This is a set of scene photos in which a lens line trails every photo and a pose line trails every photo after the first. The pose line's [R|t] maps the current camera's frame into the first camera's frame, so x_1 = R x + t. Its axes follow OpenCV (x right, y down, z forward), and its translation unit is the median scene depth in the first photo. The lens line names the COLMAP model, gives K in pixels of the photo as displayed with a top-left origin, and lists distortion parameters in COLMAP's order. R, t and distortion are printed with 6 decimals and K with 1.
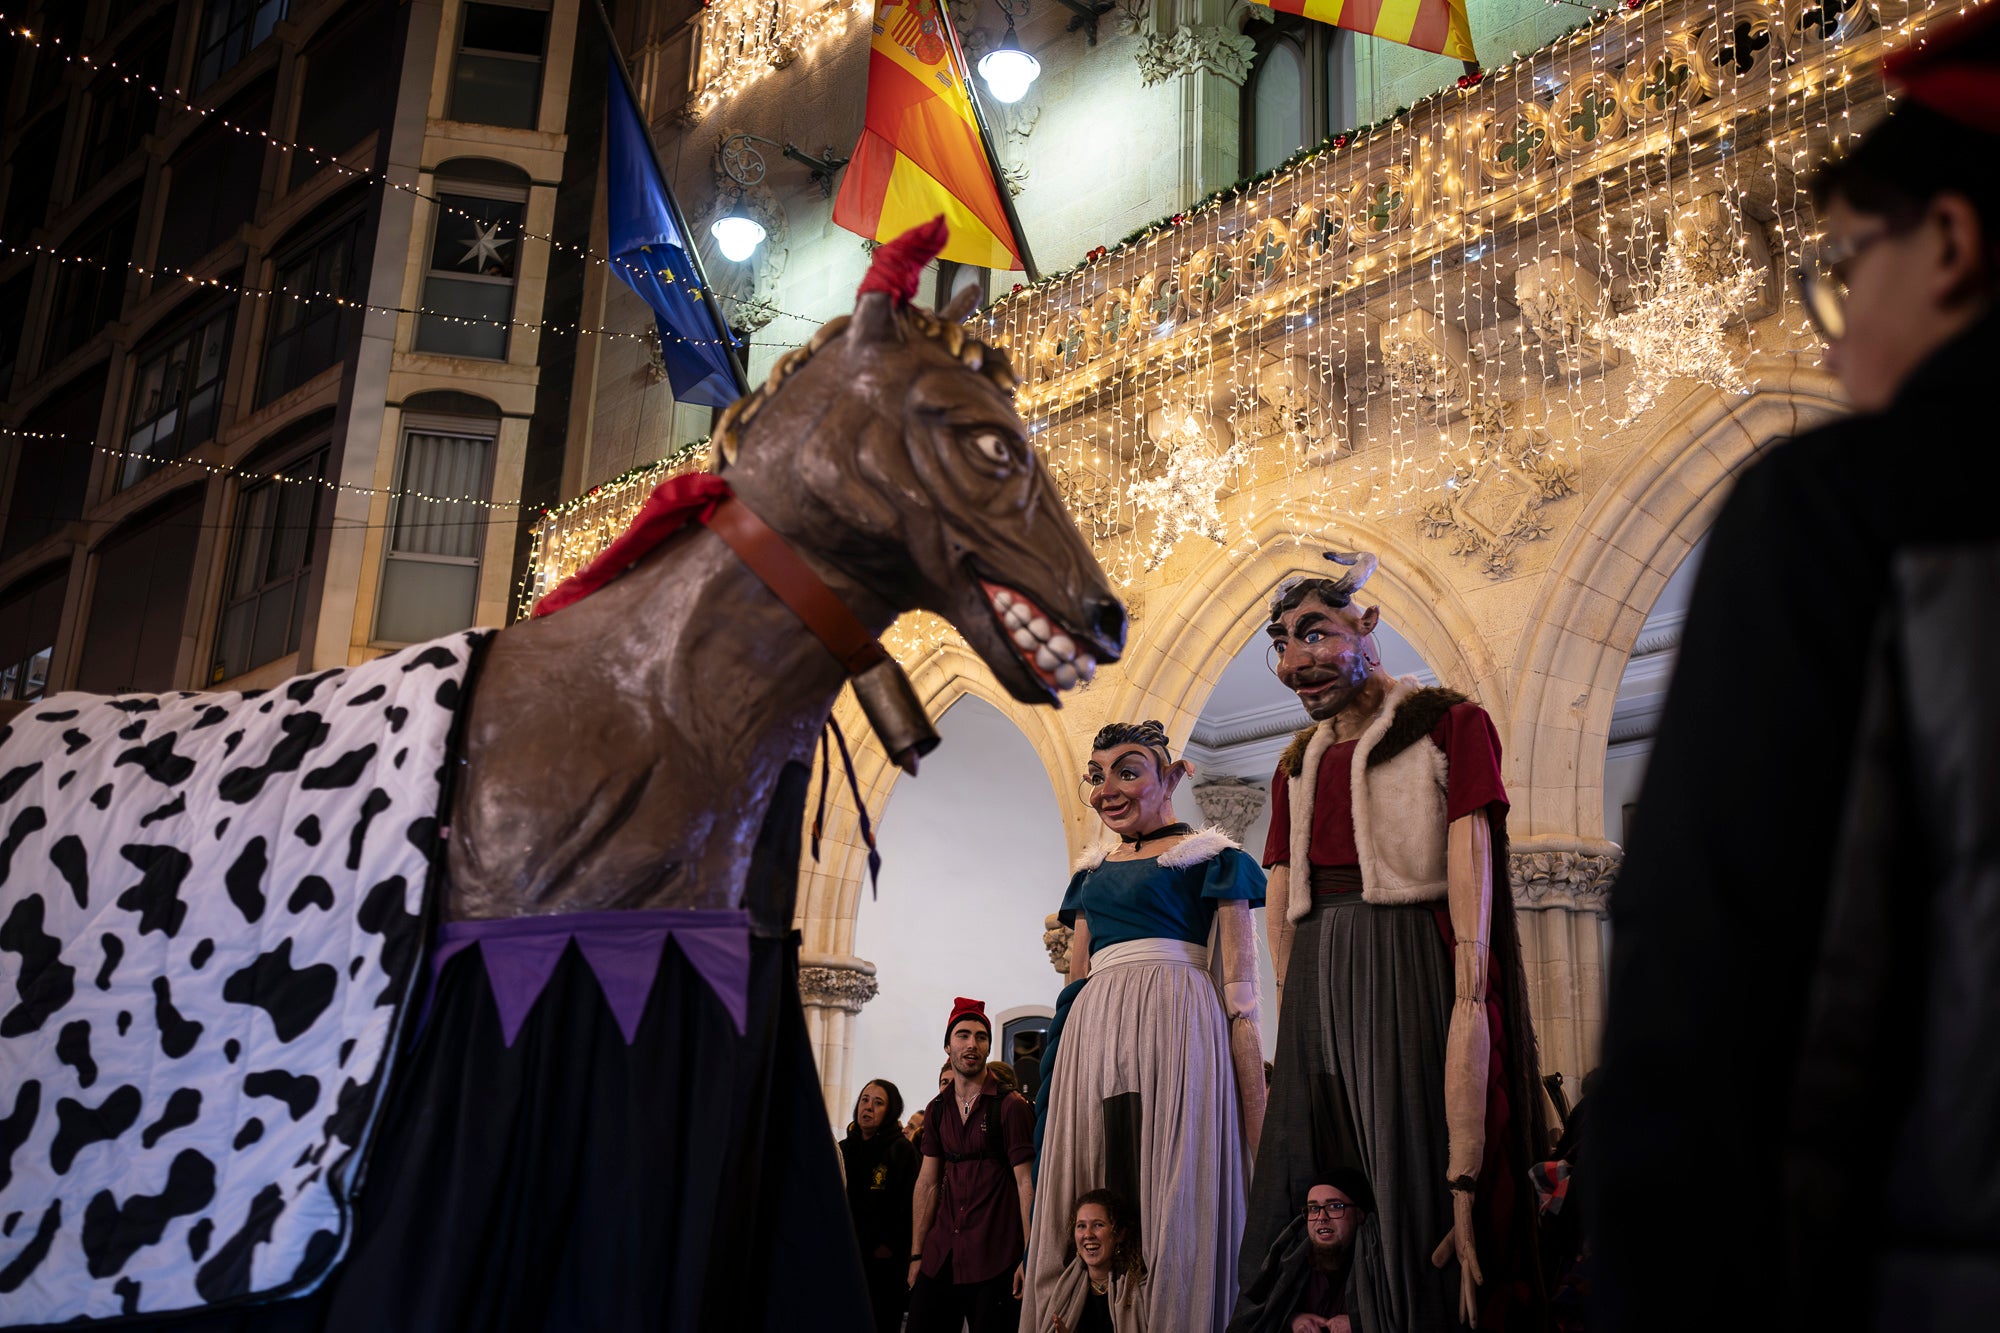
lens RADIAL K [[2050.3, 0, 992.7], [0, 2050.3, 606.6], [0, 0, 1]] dist [-0.042434, 0.099814]
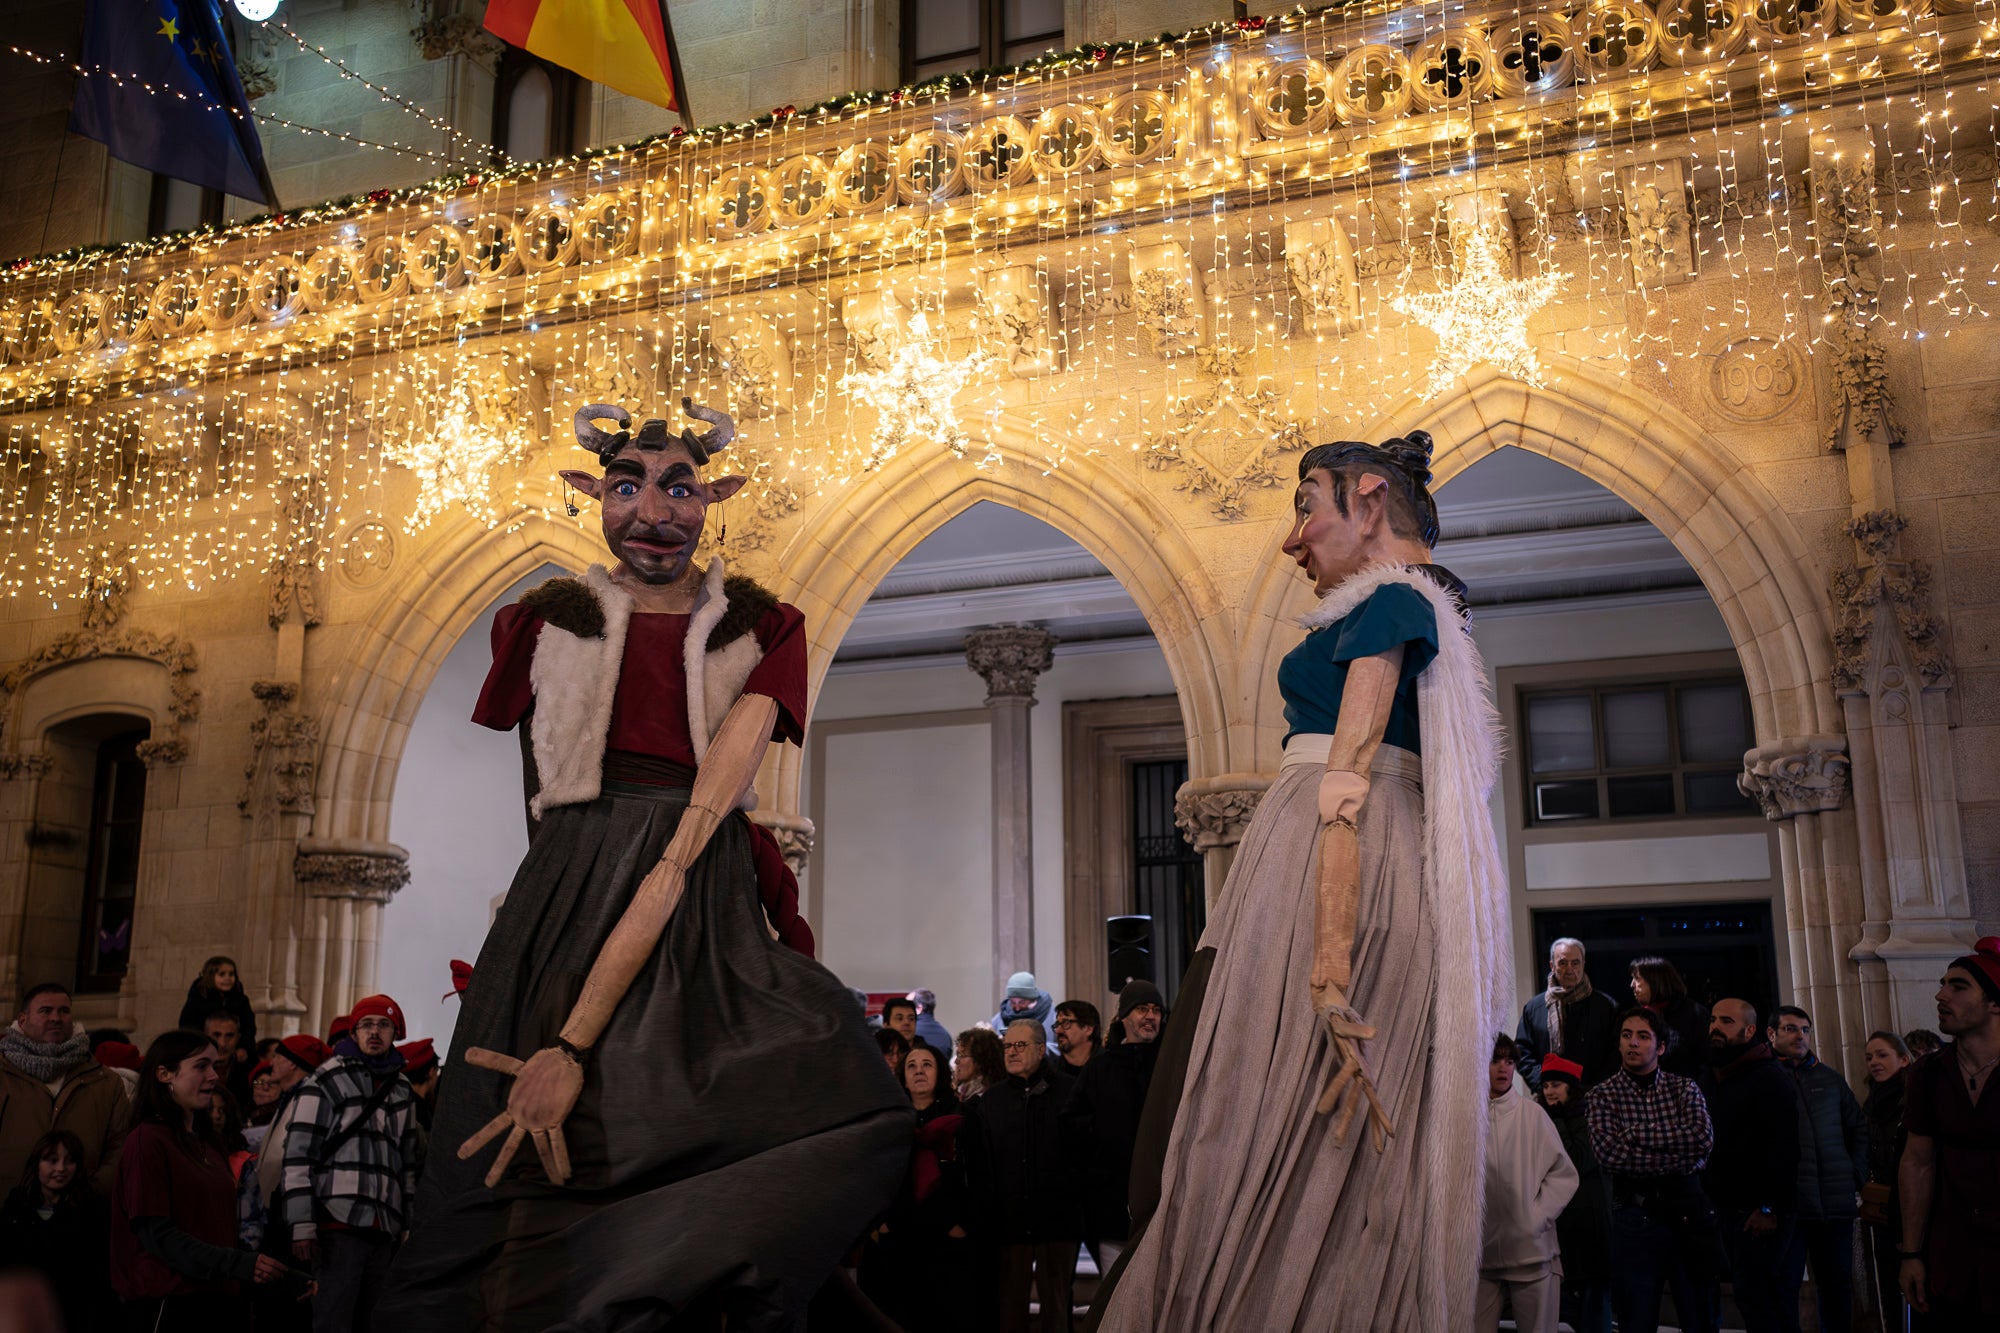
lens RADIAL K [[2050.3, 0, 992.7], [0, 2050.3, 606.6], [0, 0, 1]] dist [-0.042434, 0.099814]
pose [[0.893529, 0.067596, 0.443887, -0.295182], [-0.107804, 0.991983, 0.065945, -0.024102], [-0.435871, -0.106777, 0.893653, 0.119458]]
